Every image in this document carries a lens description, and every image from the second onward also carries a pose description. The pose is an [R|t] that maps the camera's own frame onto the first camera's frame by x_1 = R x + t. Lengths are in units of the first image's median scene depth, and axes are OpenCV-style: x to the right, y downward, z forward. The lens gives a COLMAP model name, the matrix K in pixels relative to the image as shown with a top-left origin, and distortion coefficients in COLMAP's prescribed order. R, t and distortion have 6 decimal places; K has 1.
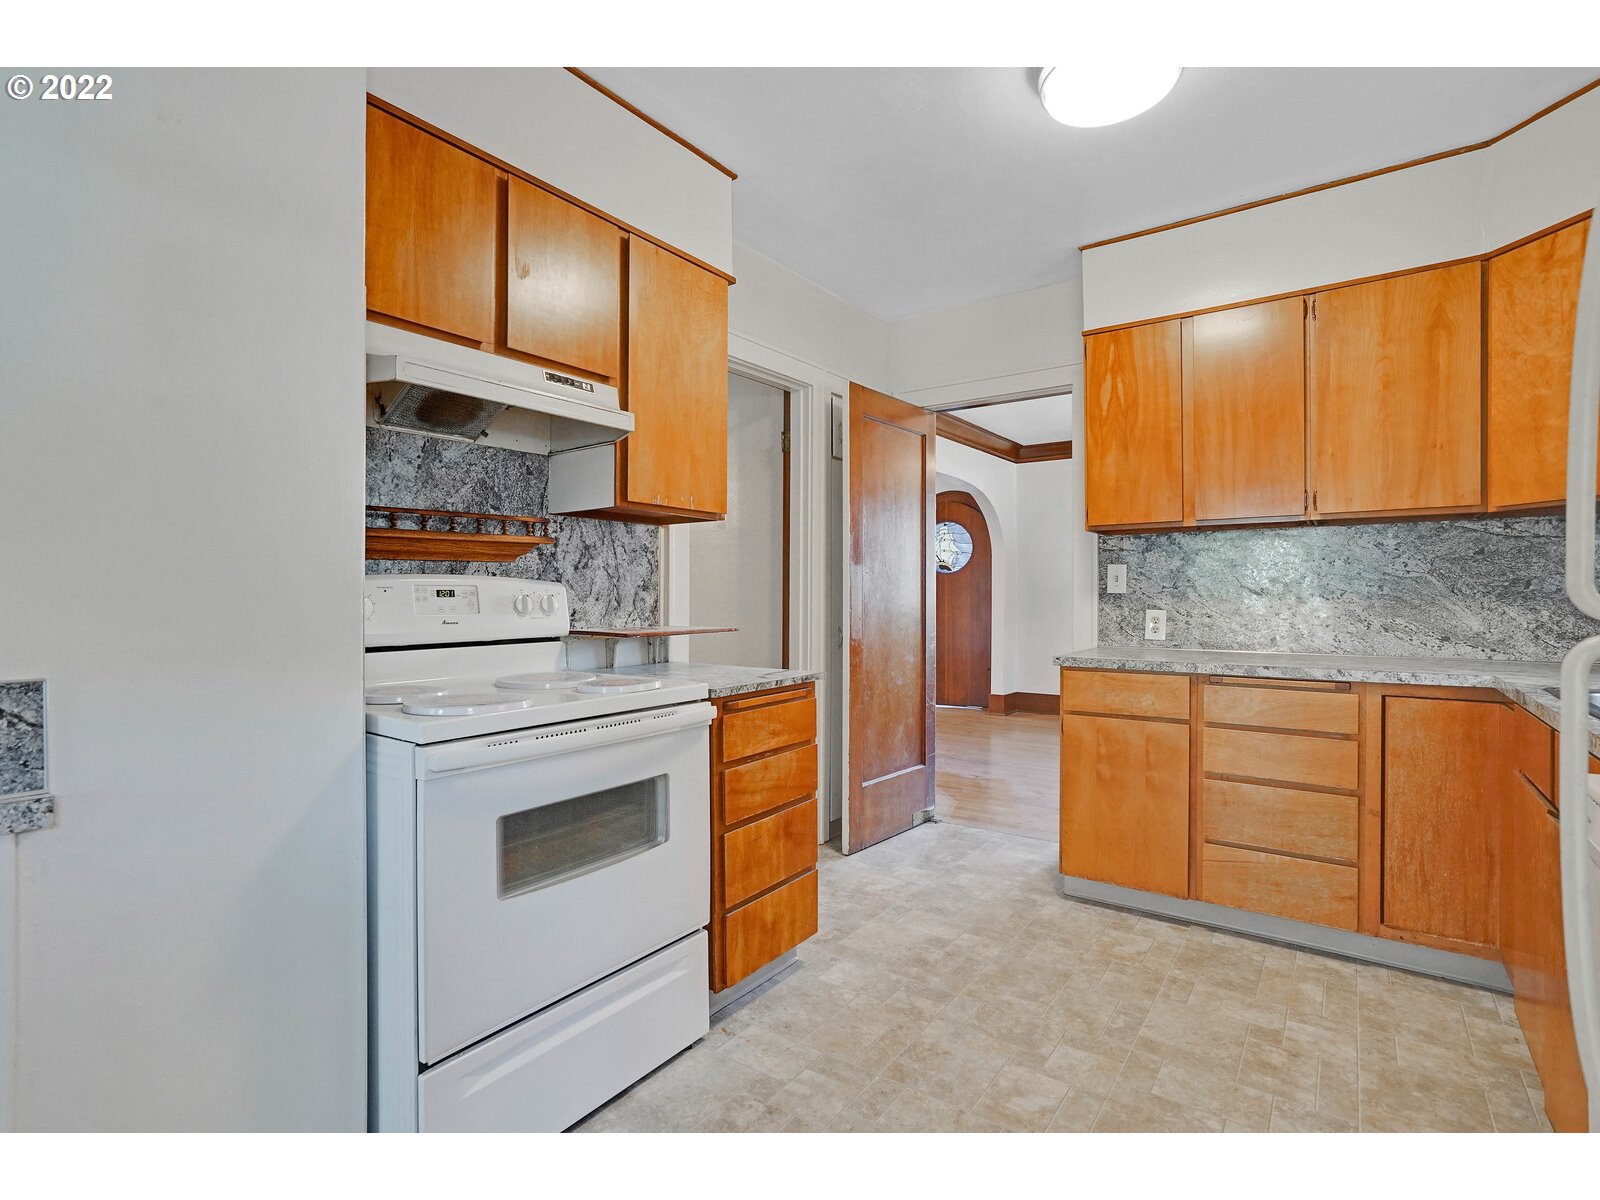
lens RADIAL K [[764.8, 0, 803.2], [0, 764.8, 595.4], [0, 0, 1]] dist [-0.001790, 0.003317]
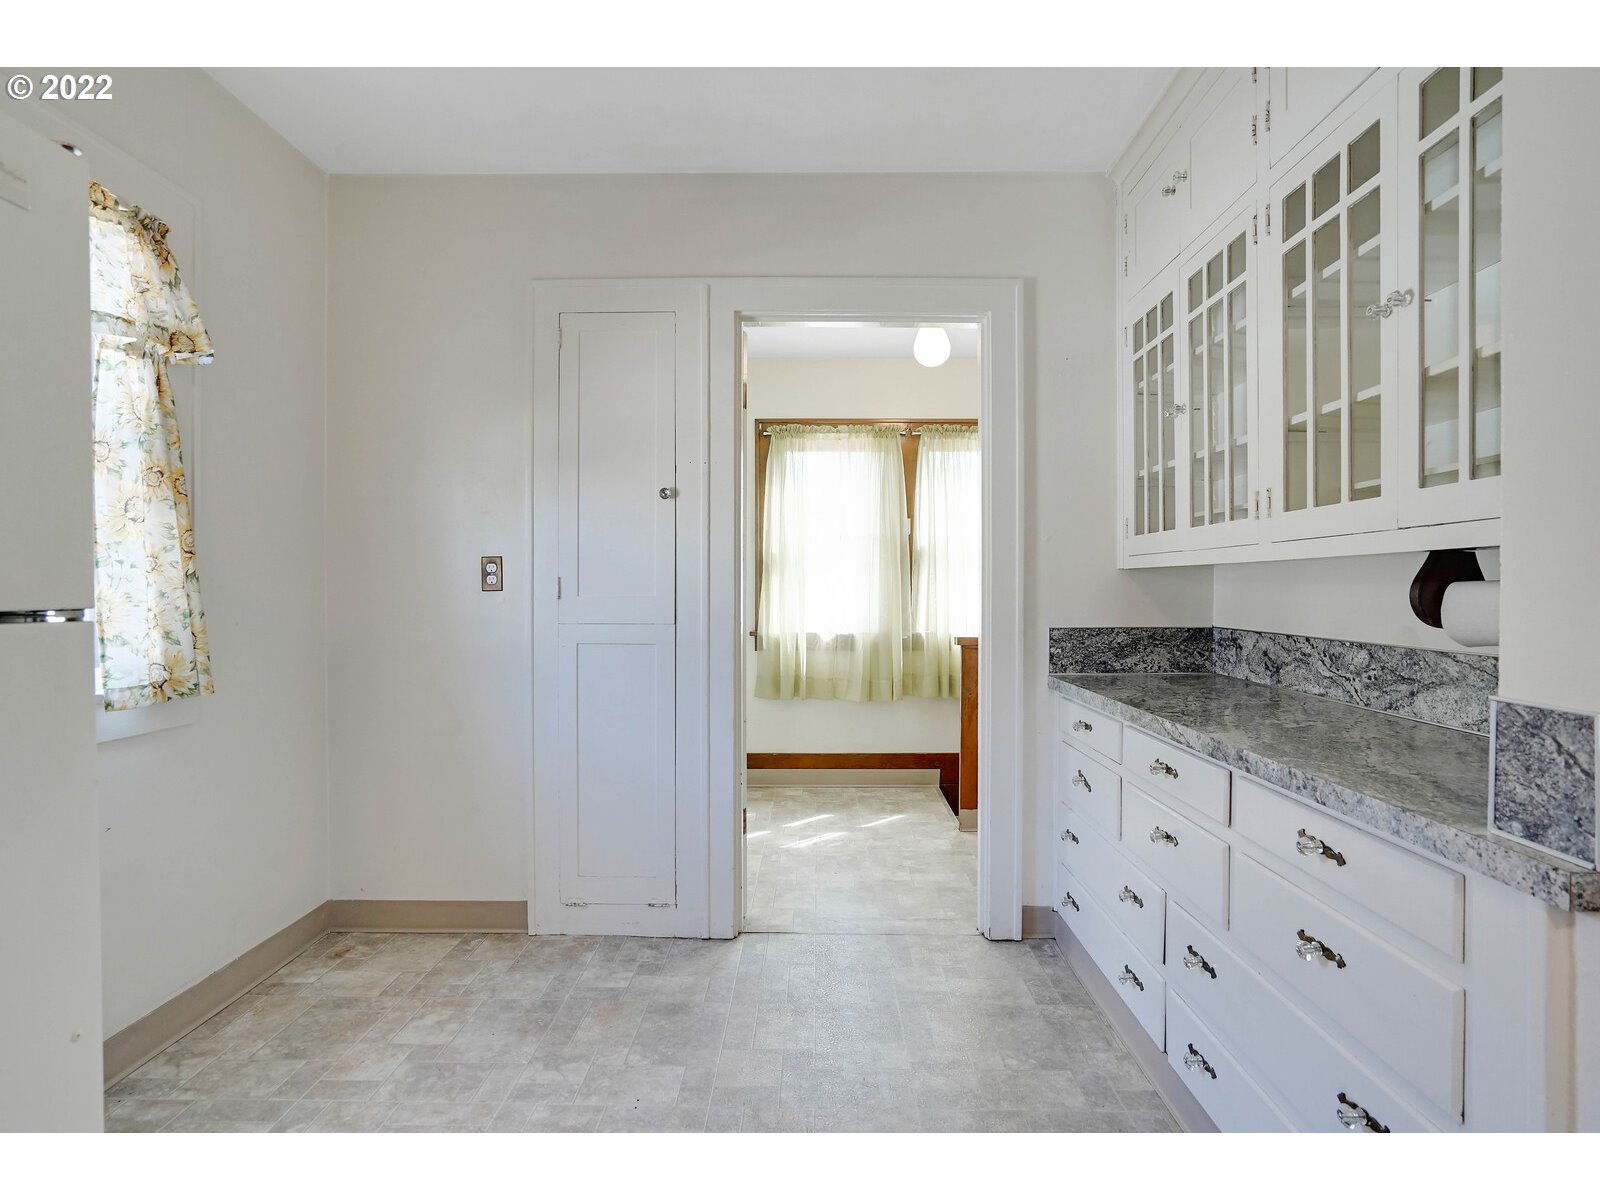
lens RADIAL K [[764.8, 0, 799.3], [0, 764.8, 593.6], [0, 0, 1]] dist [-0.001790, 0.003317]
pose [[-0.818699, -0.002036, -0.574219, 0.023004], [-0.005731, 0.999973, 0.004625, -0.002307], [0.574194, 0.007077, -0.818689, 0.489829]]
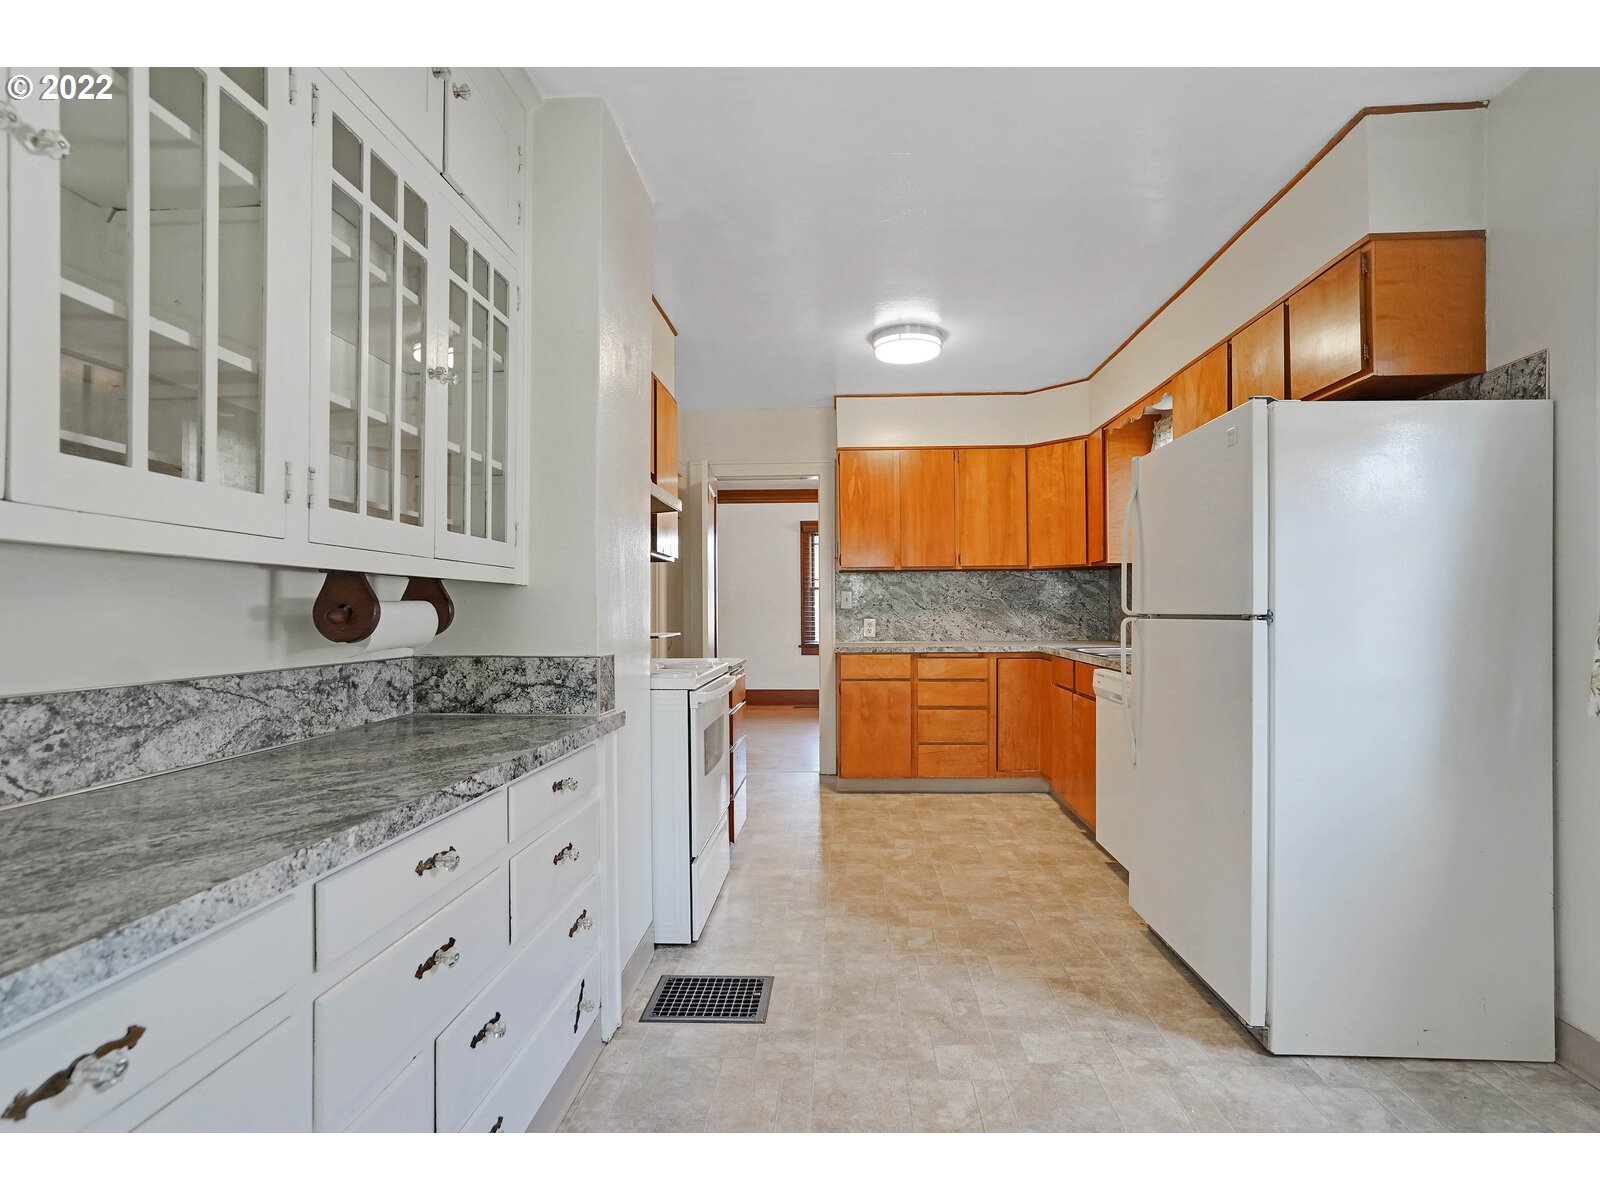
lens RADIAL K [[764.8, 0, 803.2], [0, 764.8, 604.2], [0, 0, 1]] dist [-0.001790, 0.003317]
pose [[0.848911, -0.001359, 0.528535, -0.697655], [0.005890, 0.999959, -0.006890, -0.002382], [-0.528503, 0.008963, 0.848884, -0.422450]]
